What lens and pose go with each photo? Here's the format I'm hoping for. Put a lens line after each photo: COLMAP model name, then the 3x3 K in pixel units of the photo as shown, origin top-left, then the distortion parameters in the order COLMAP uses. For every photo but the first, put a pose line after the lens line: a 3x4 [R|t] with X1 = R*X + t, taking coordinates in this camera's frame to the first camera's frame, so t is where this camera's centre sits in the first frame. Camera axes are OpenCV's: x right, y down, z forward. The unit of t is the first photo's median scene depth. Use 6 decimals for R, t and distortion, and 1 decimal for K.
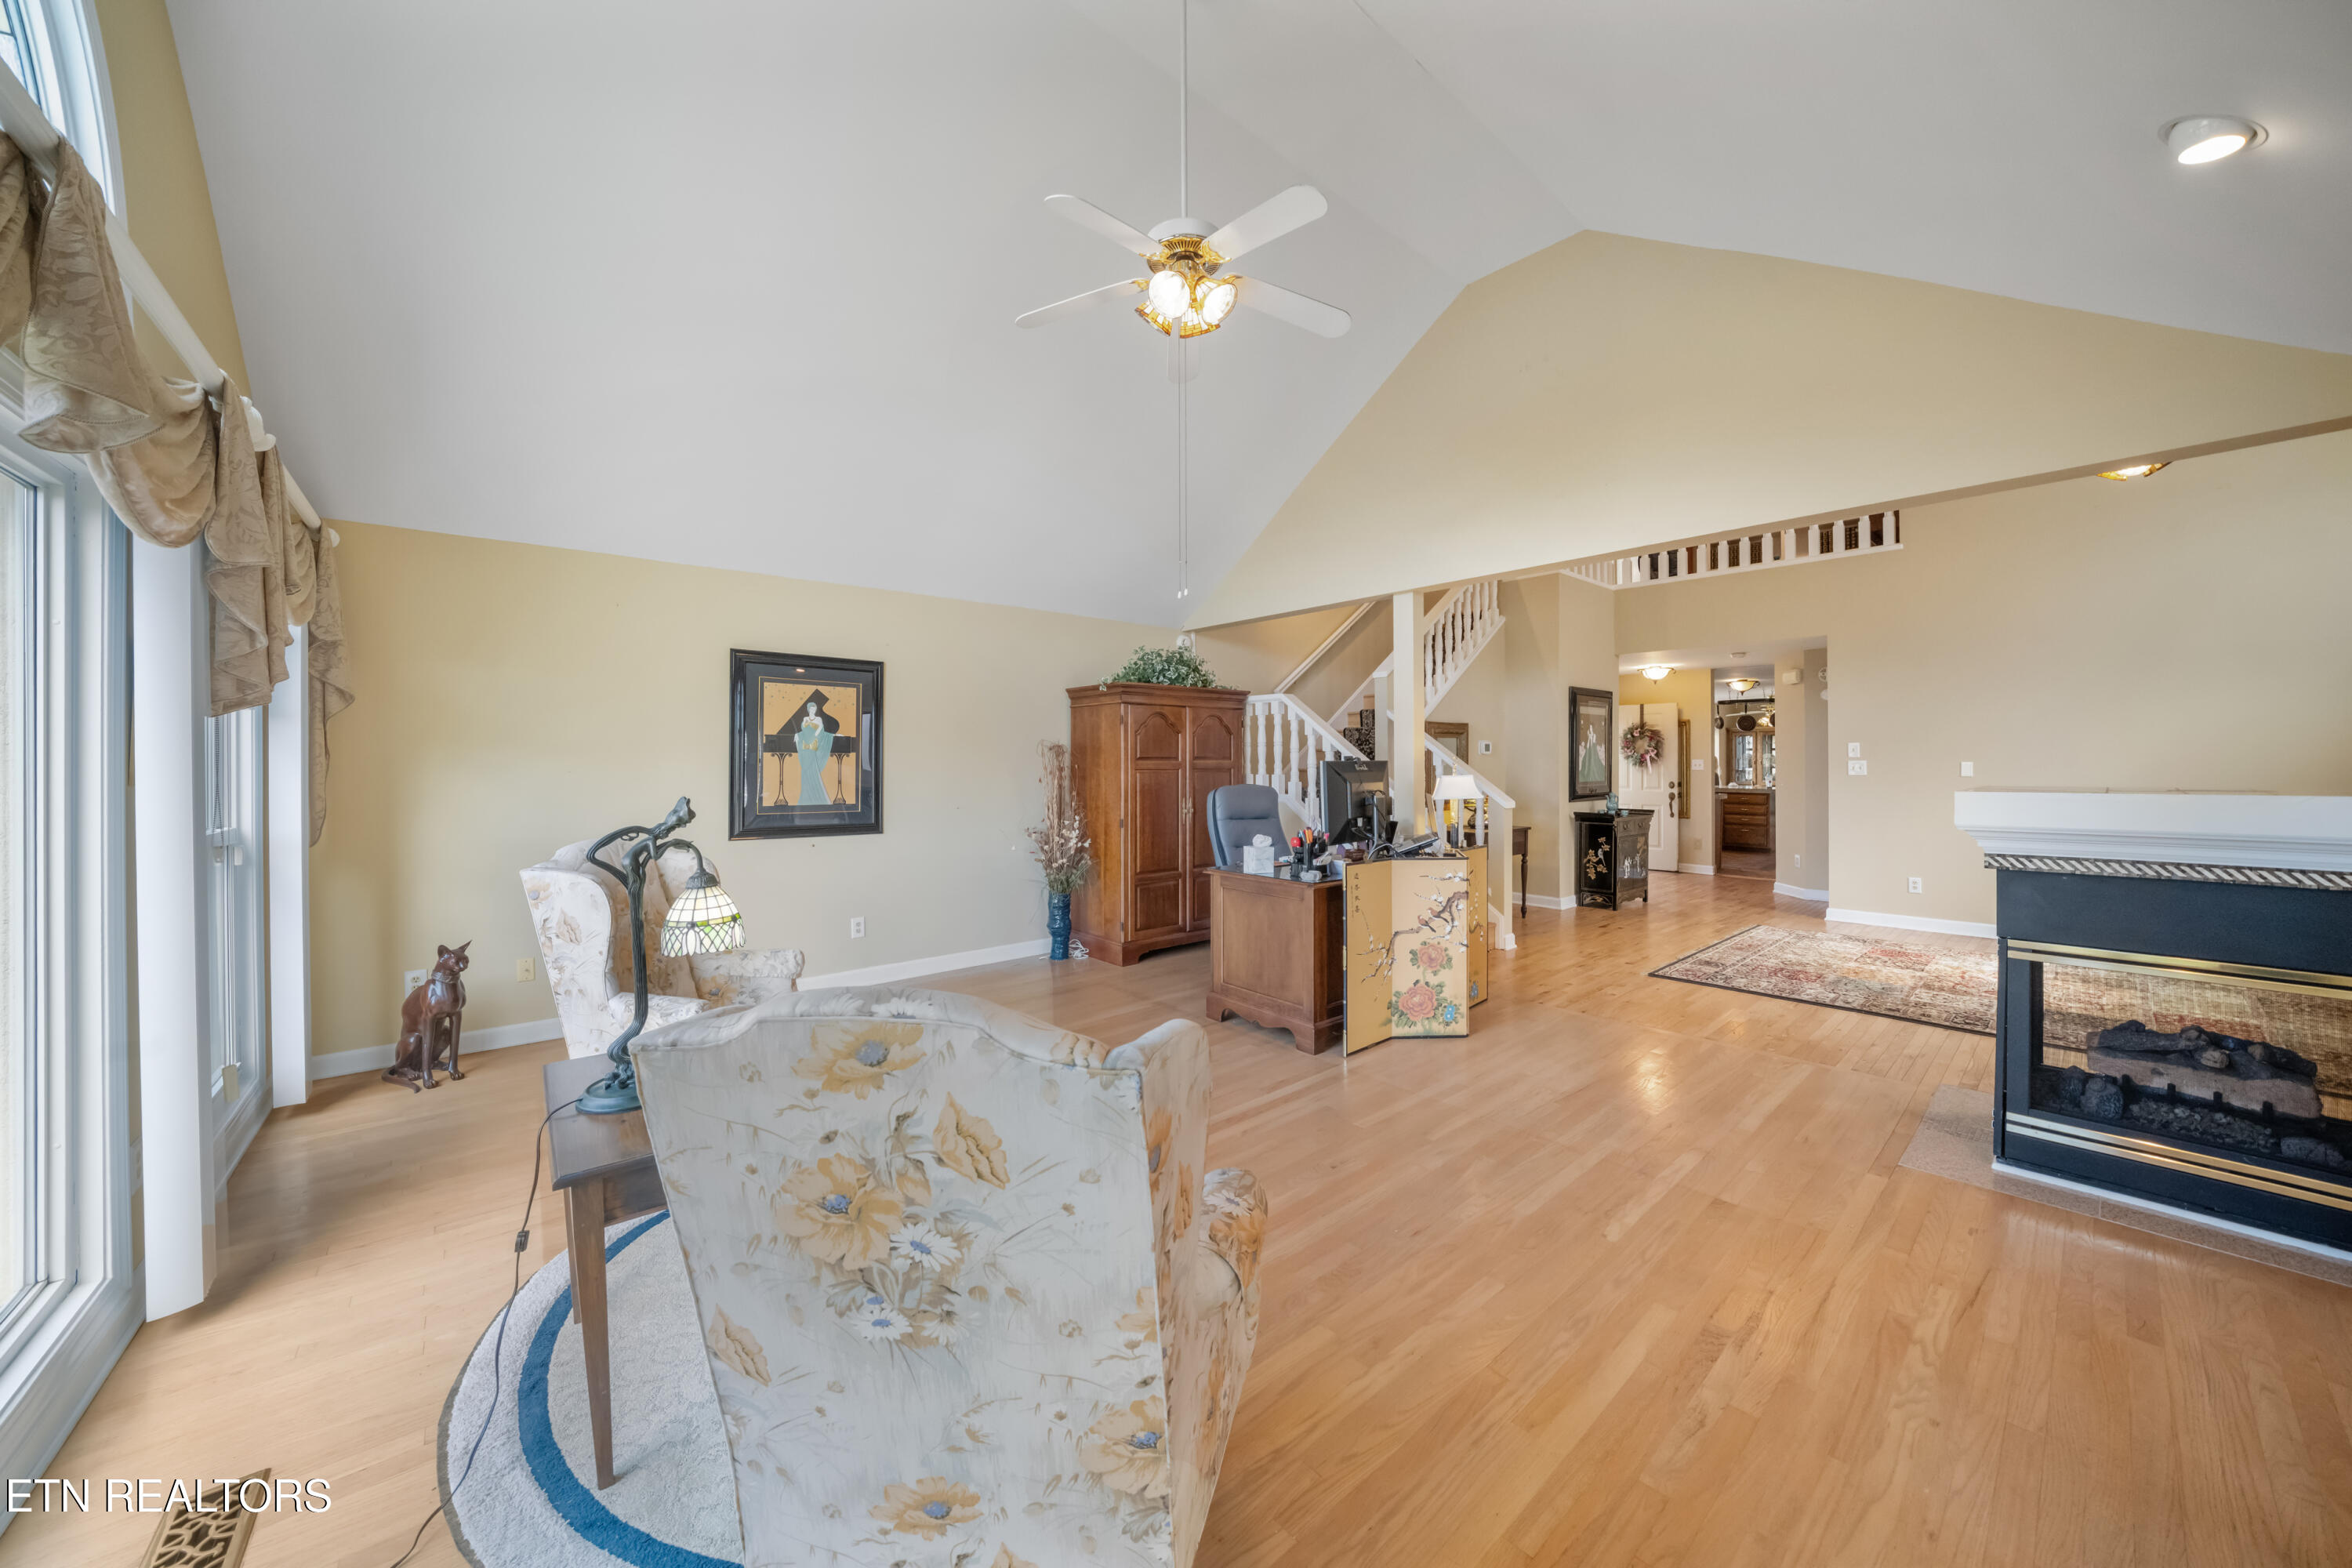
lens RADIAL K [[821.2, 0, 1177.7], [0, 821.2, 761.9], [0, 0, 1]] dist [-0.024997, 0.000050]
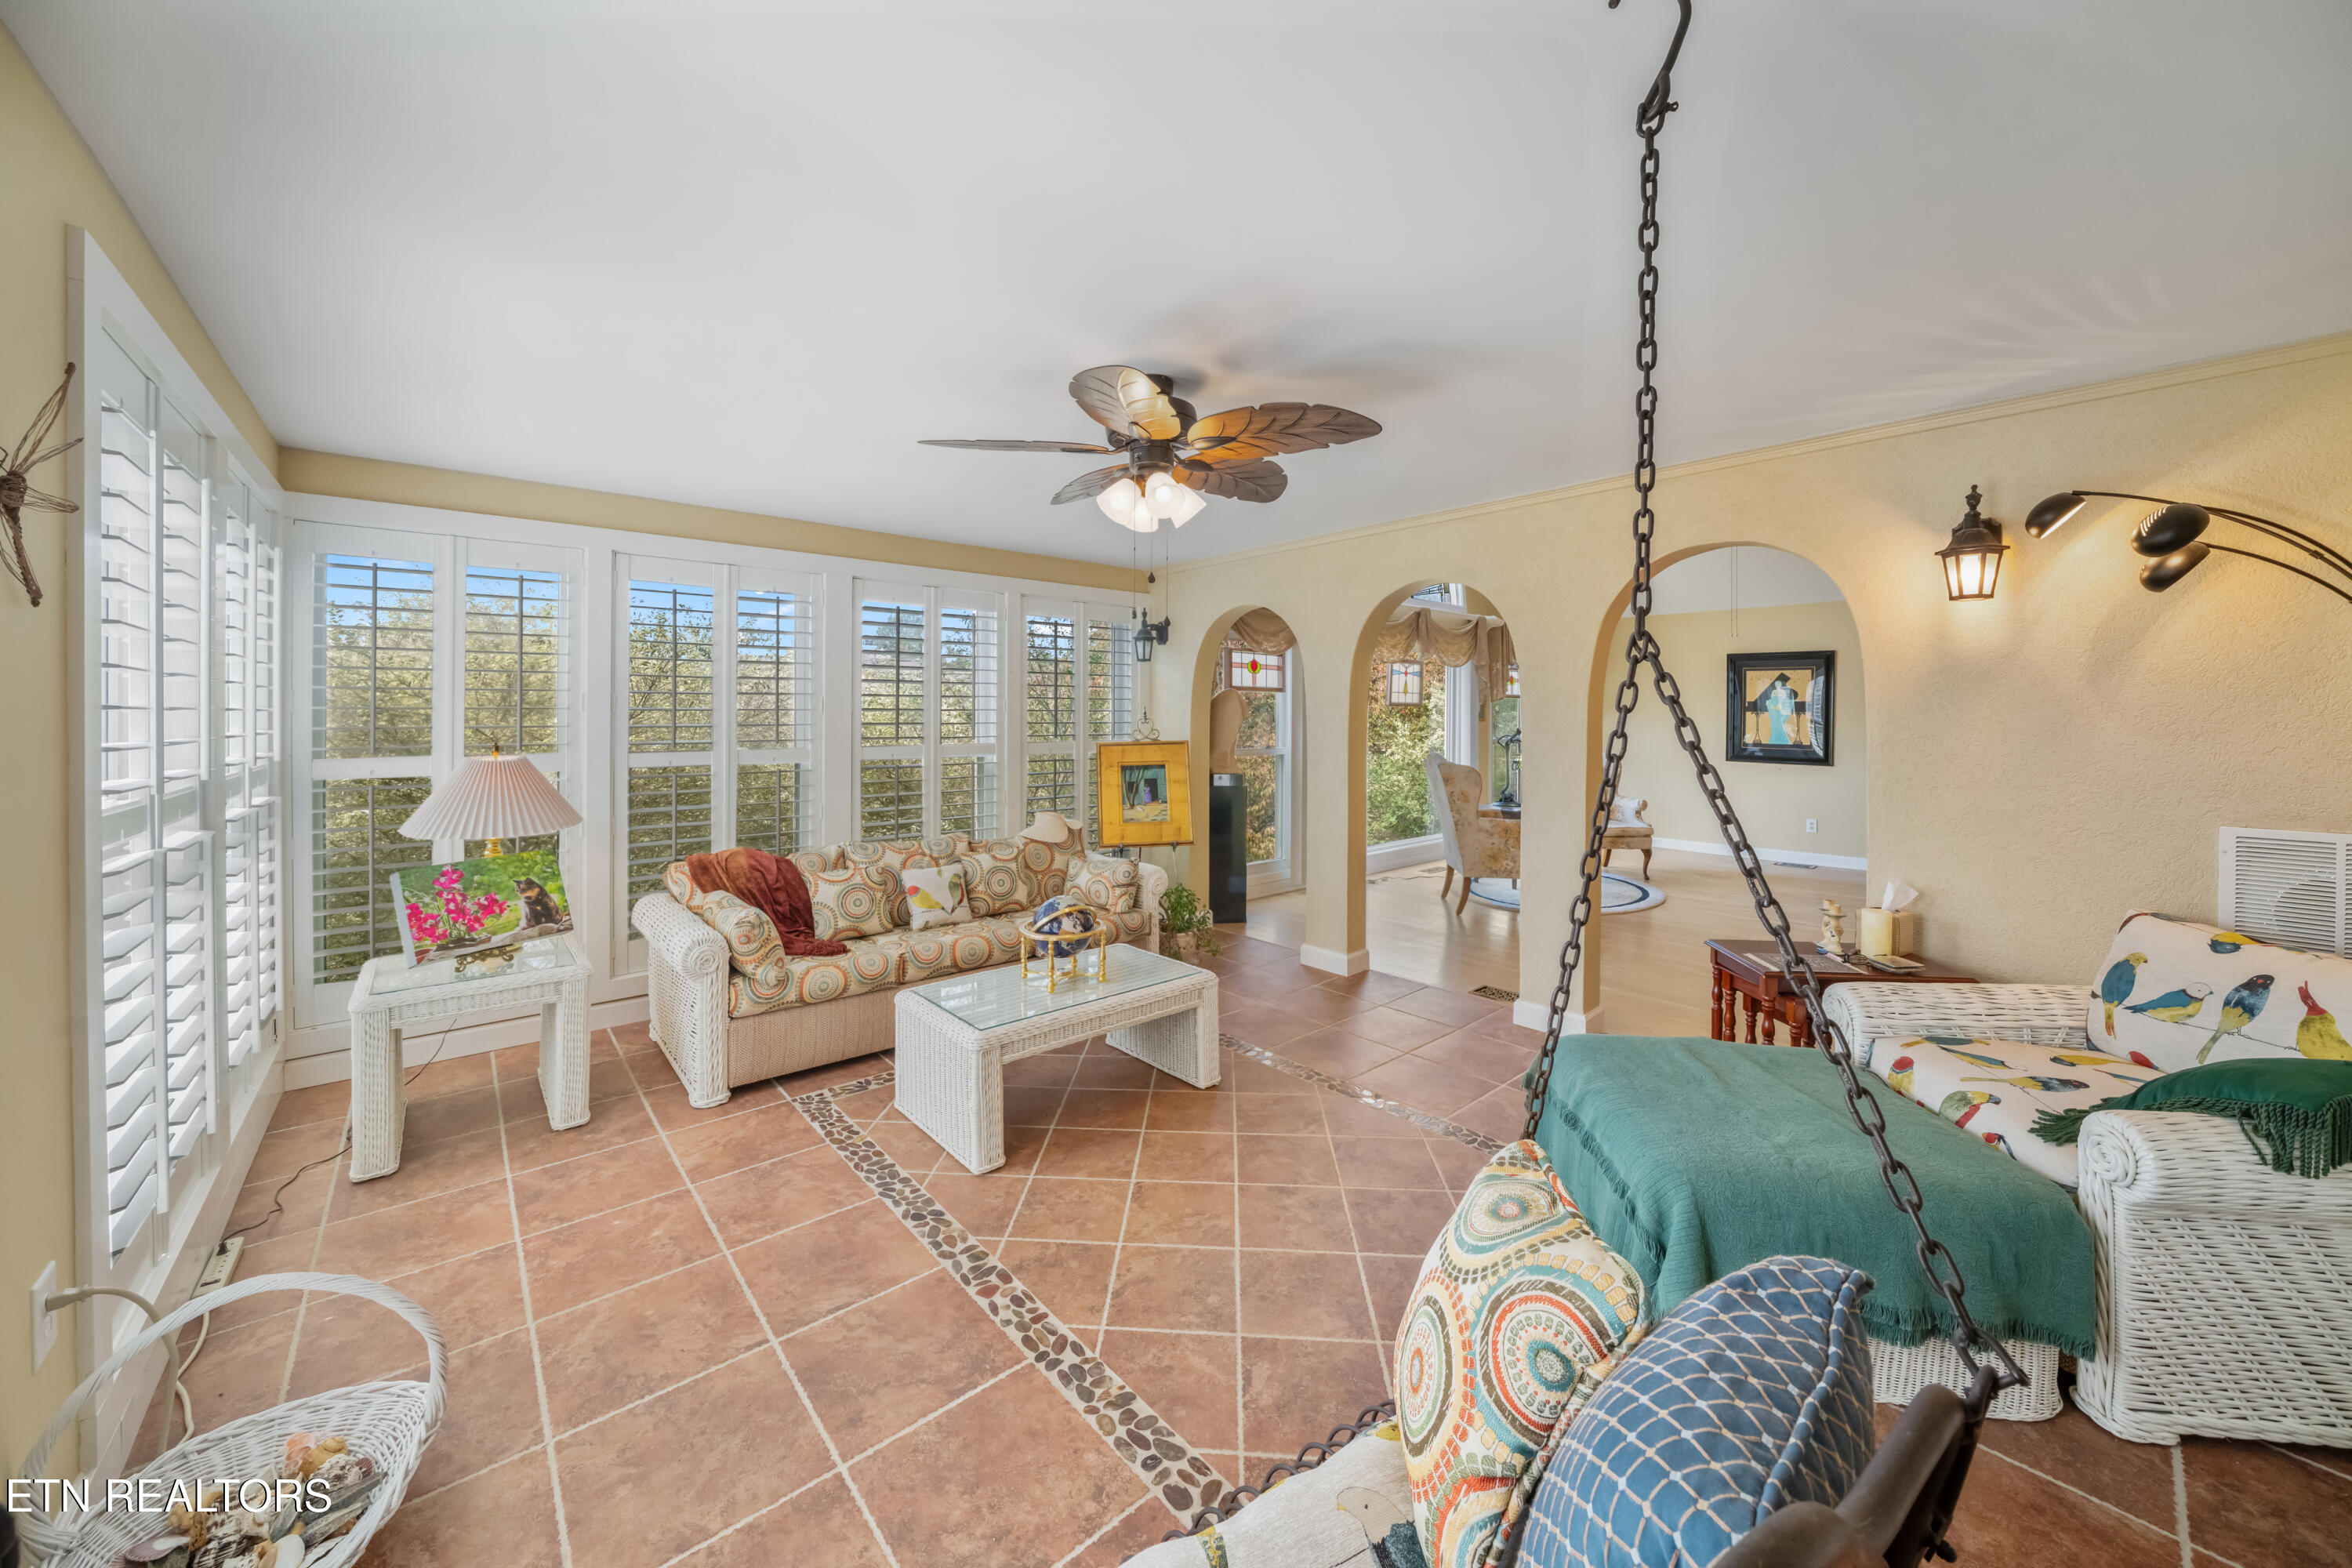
lens RADIAL K [[844.7, 0, 1169.6], [0, 844.7, 720.1], [0, 0, 1]] dist [-0.015195, 0.000102]
pose [[0.010772, 0.012166, -0.999868, 1.220474], [-0.002416, 0.999923, 0.012141, -0.012341], [0.999939, 0.002285, 0.010801, -0.231008]]
